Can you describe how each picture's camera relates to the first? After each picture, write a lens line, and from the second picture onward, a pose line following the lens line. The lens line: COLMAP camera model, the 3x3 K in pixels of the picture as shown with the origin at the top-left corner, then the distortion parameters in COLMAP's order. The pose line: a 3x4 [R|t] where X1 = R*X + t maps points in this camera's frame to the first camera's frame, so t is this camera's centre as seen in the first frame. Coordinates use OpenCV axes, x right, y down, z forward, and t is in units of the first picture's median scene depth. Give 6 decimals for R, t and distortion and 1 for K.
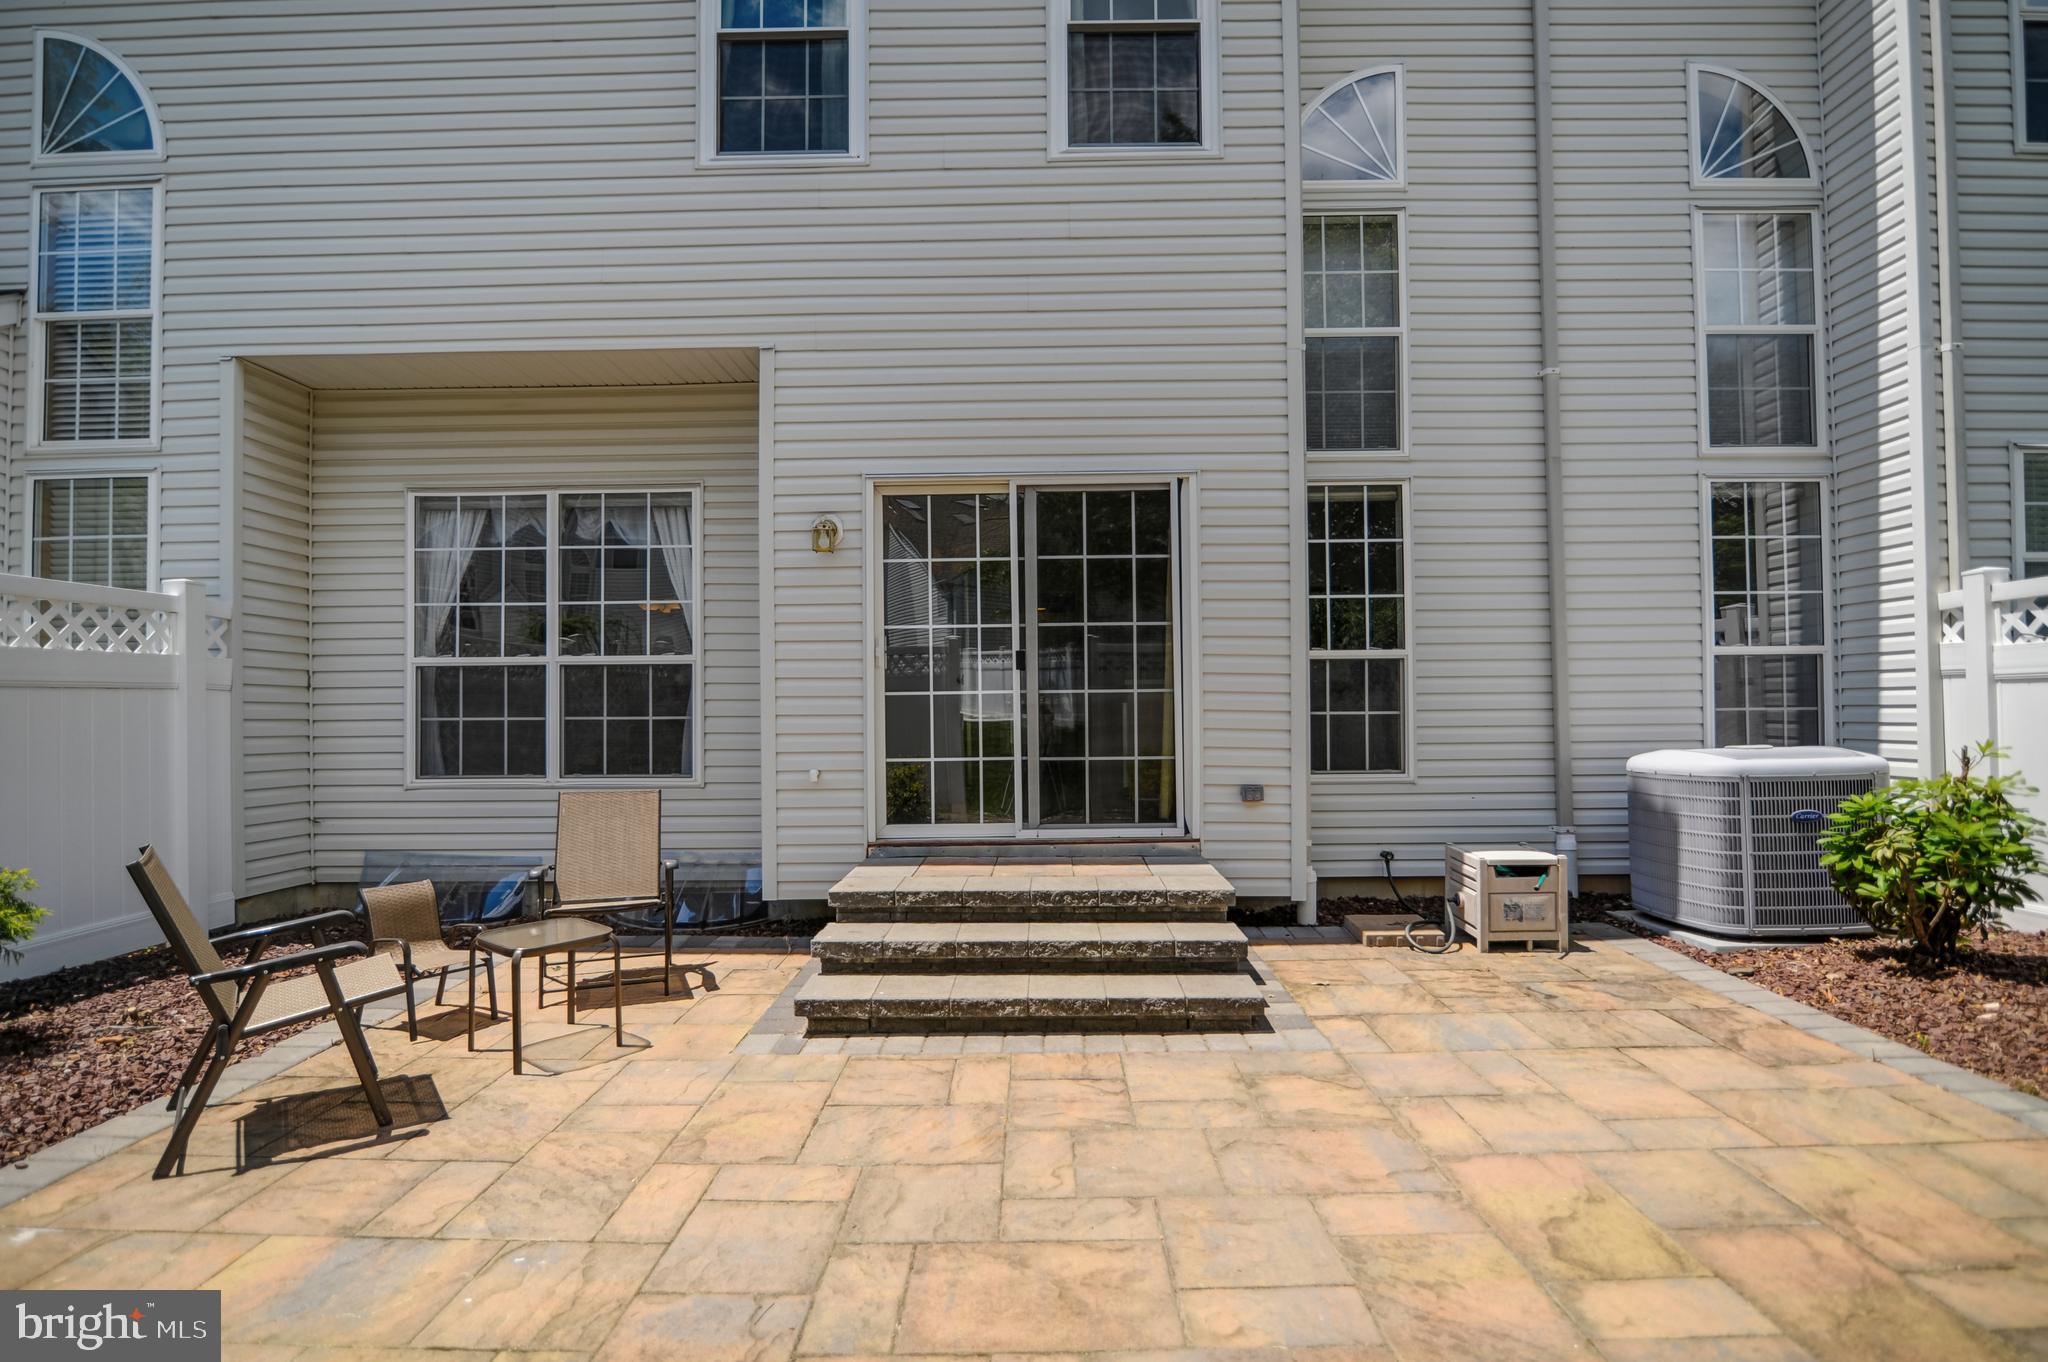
lens RADIAL K [[963.8, 0, 1026.7], [0, 963.8, 688.7], [0, 0, 1]] dist [-0.019186, 0.000766]
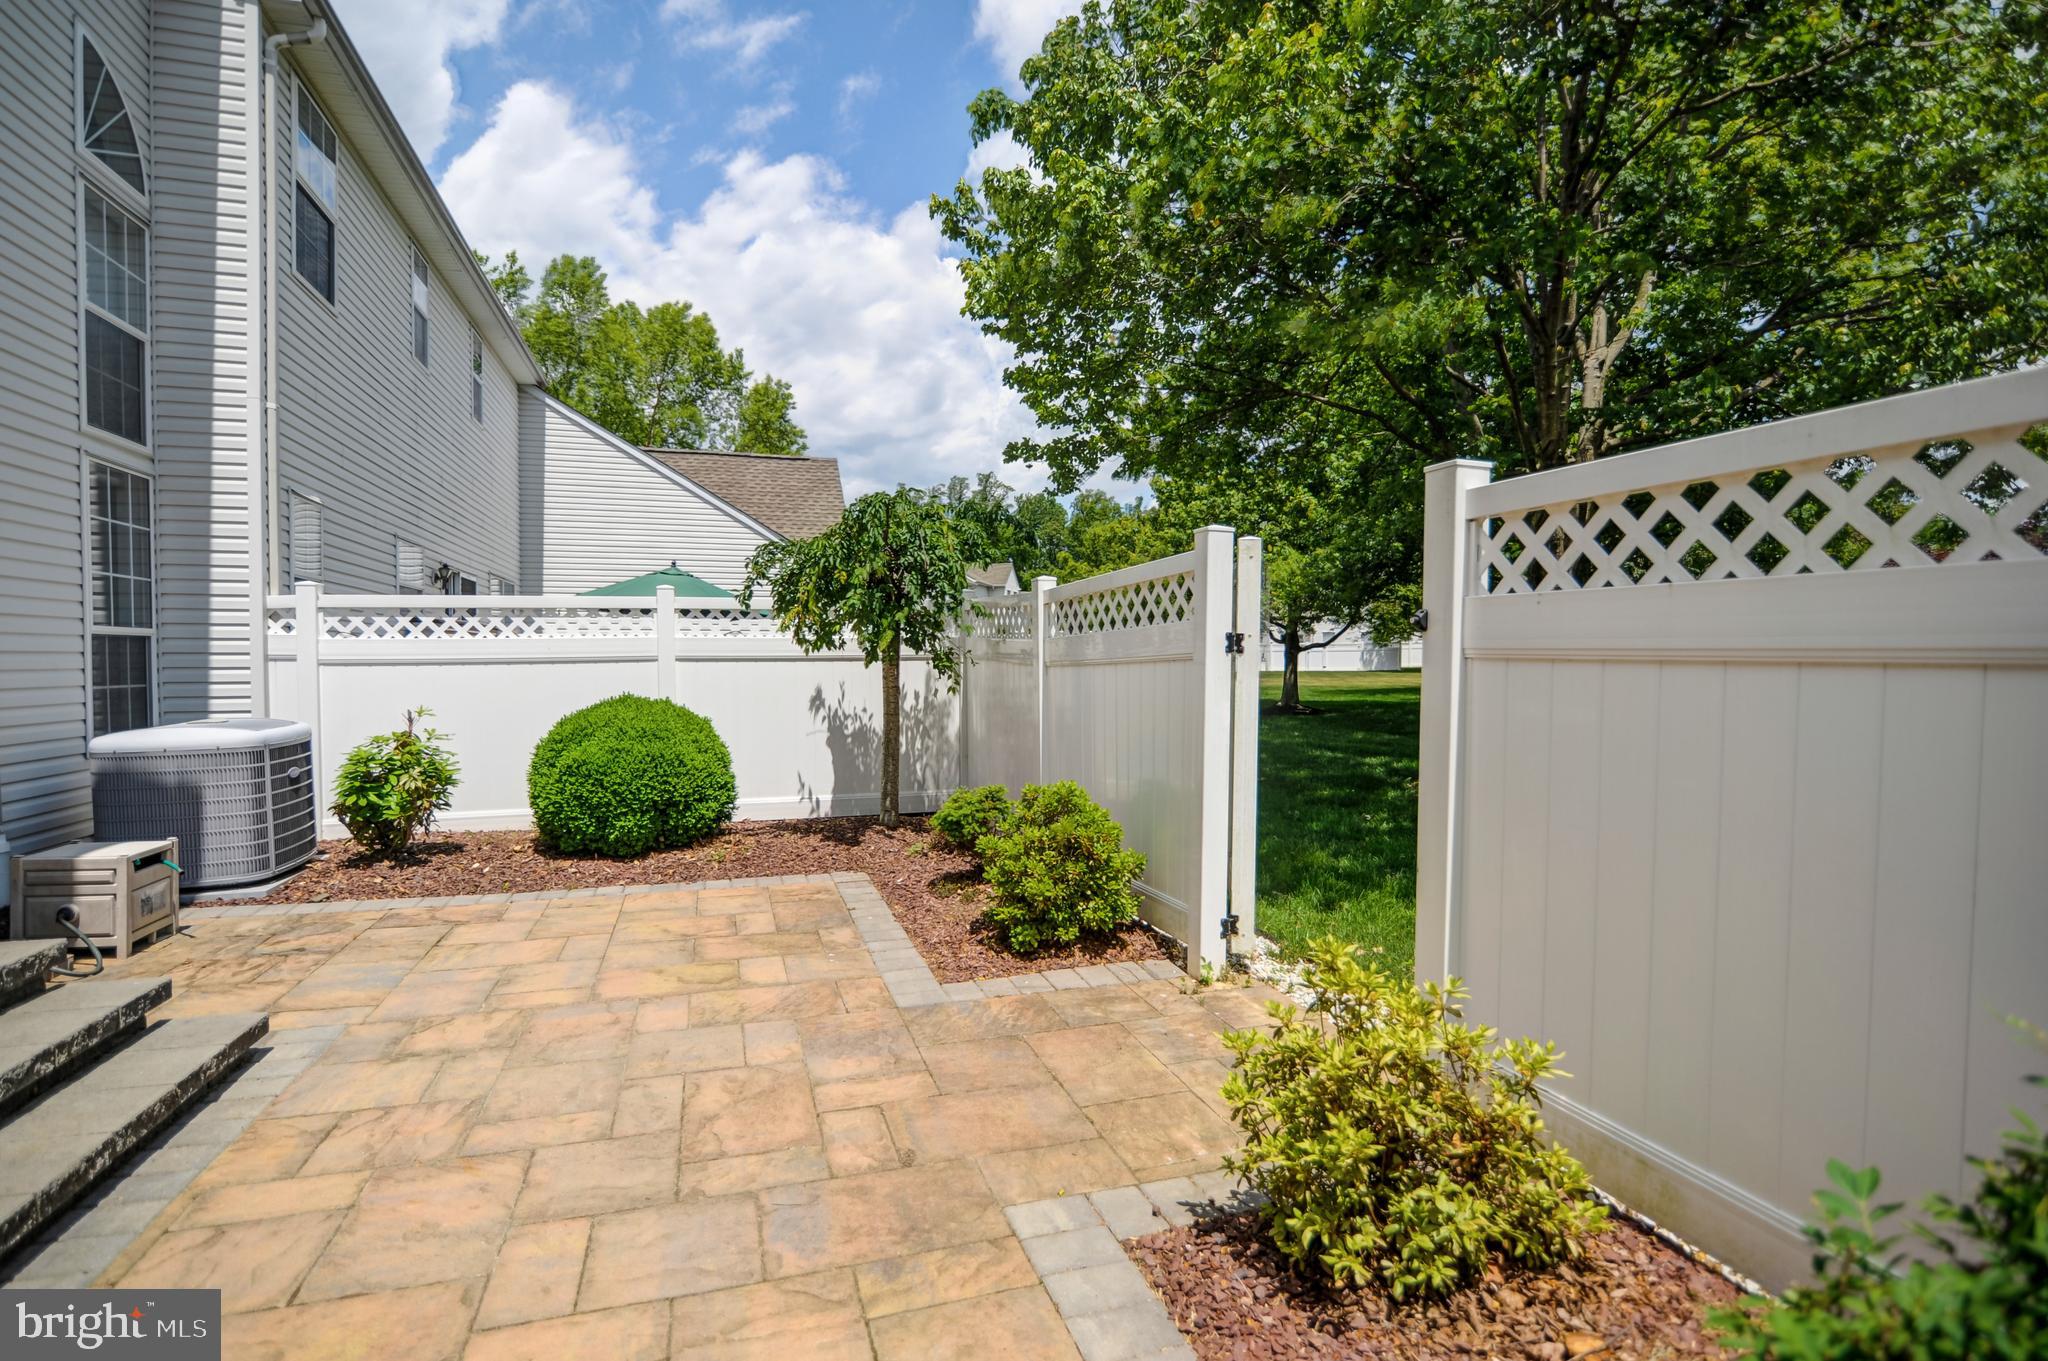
lens RADIAL K [[963.8, 0, 1026.7], [0, 963.8, 688.2], [0, 0, 1]] dist [-0.019186, 0.000766]
pose [[-0.324913, -0.016745, 0.945596, -0.671381], [-0.017426, 0.999780, 0.011716, -0.008068], [-0.945583, -0.012671, -0.325133, 0.495415]]
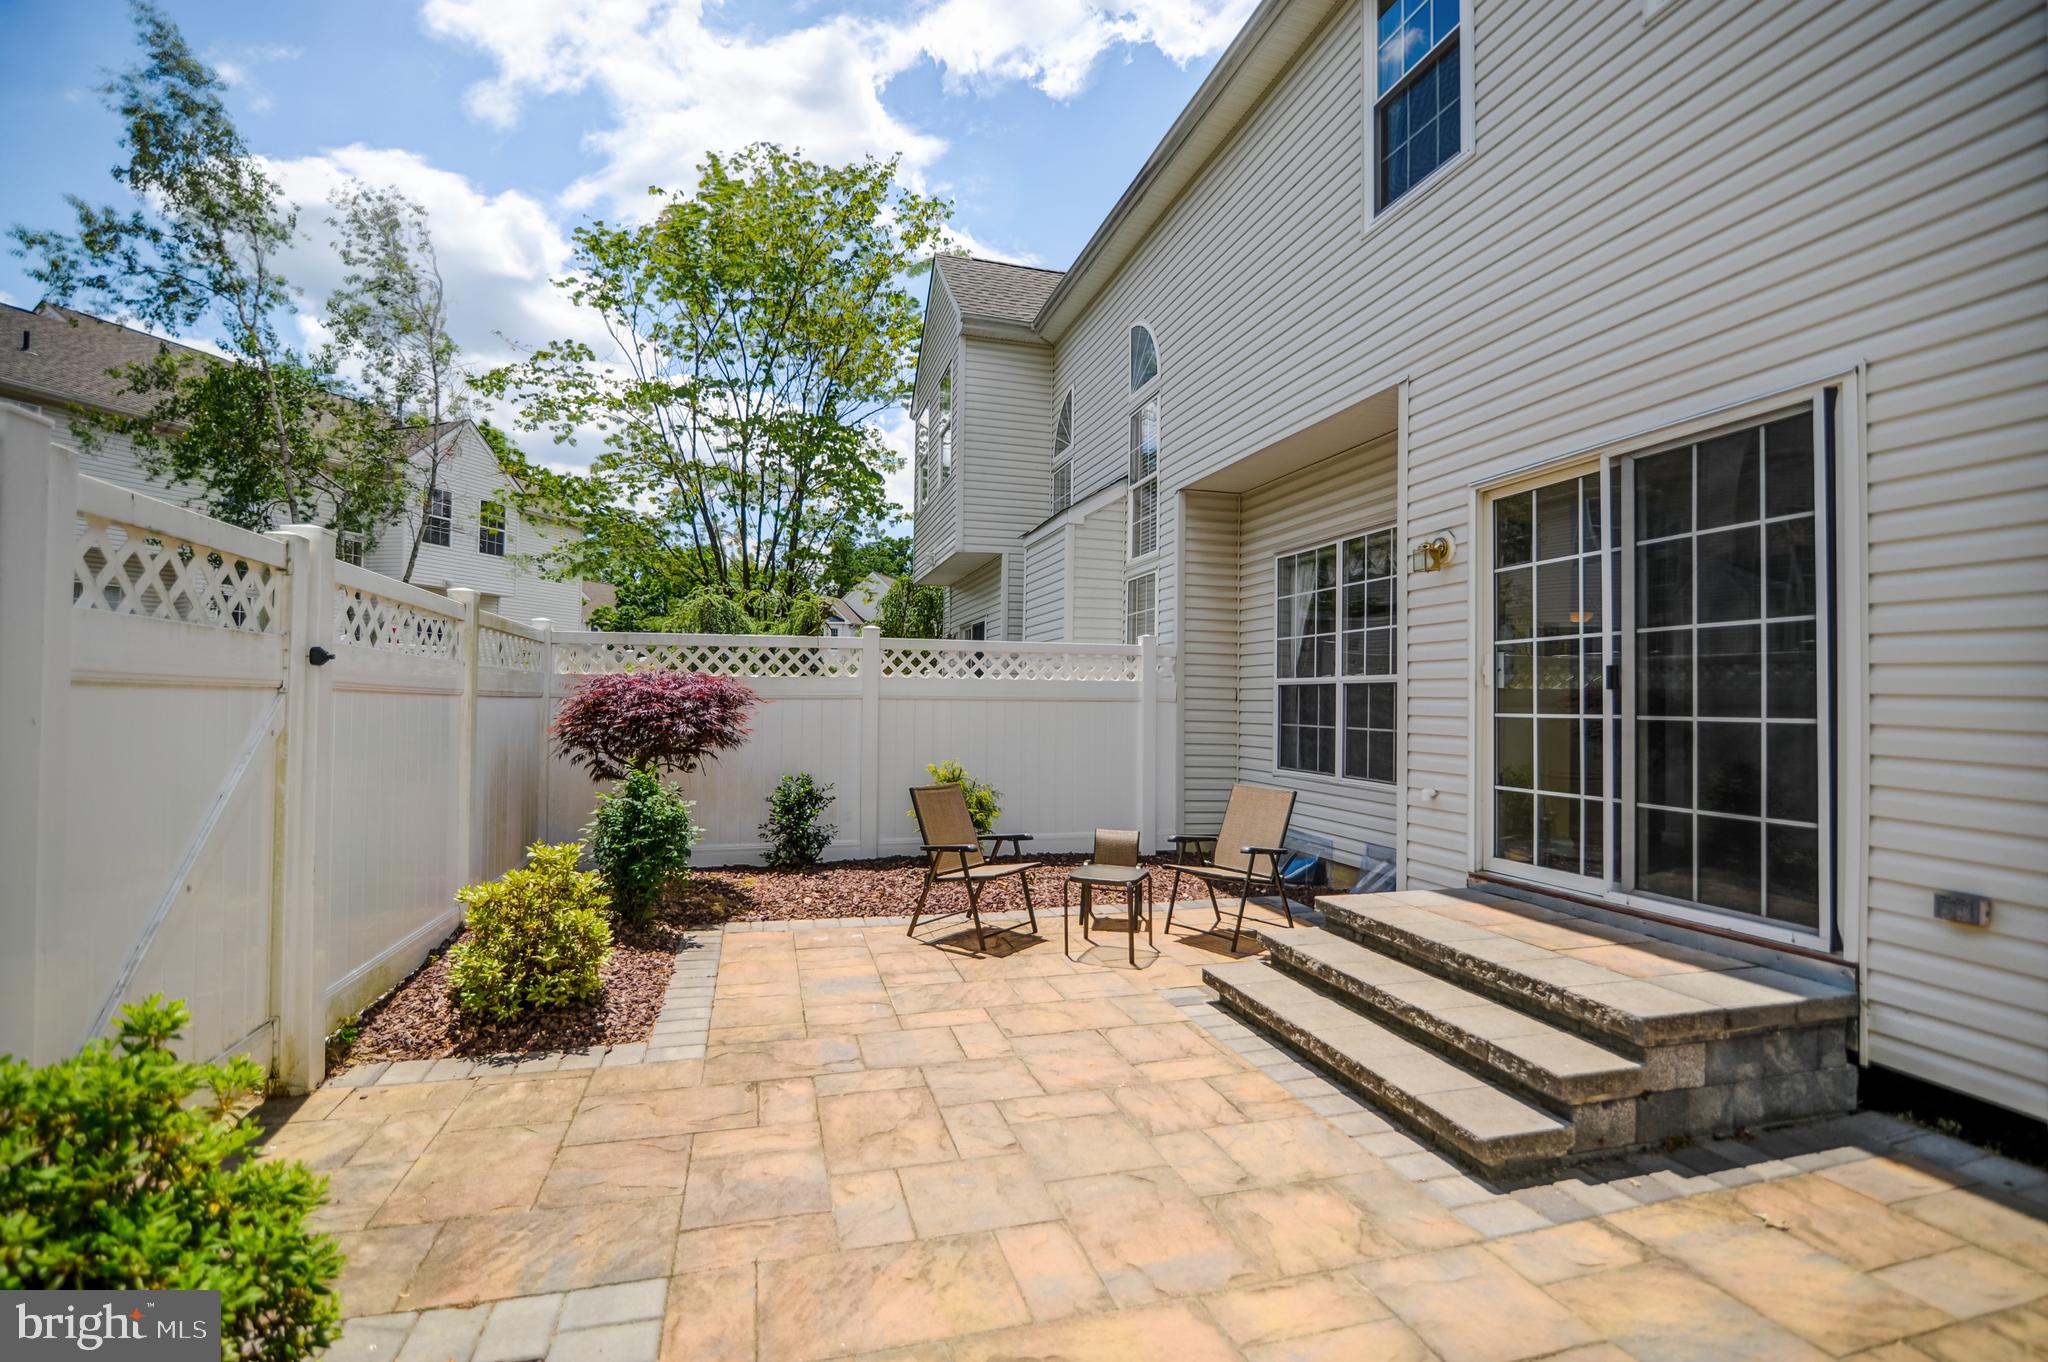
lens RADIAL K [[937.4, 0, 1025.7], [0, 937.4, 691.2], [0, 0, 1]] dist [-0.020667, -0.000084]
pose [[0.287093, 0.001844, -0.957901, 0.672955], [0.000851, 0.999997, 0.002180, -0.023255], [0.957902, -0.001441, 0.287091, 0.364834]]
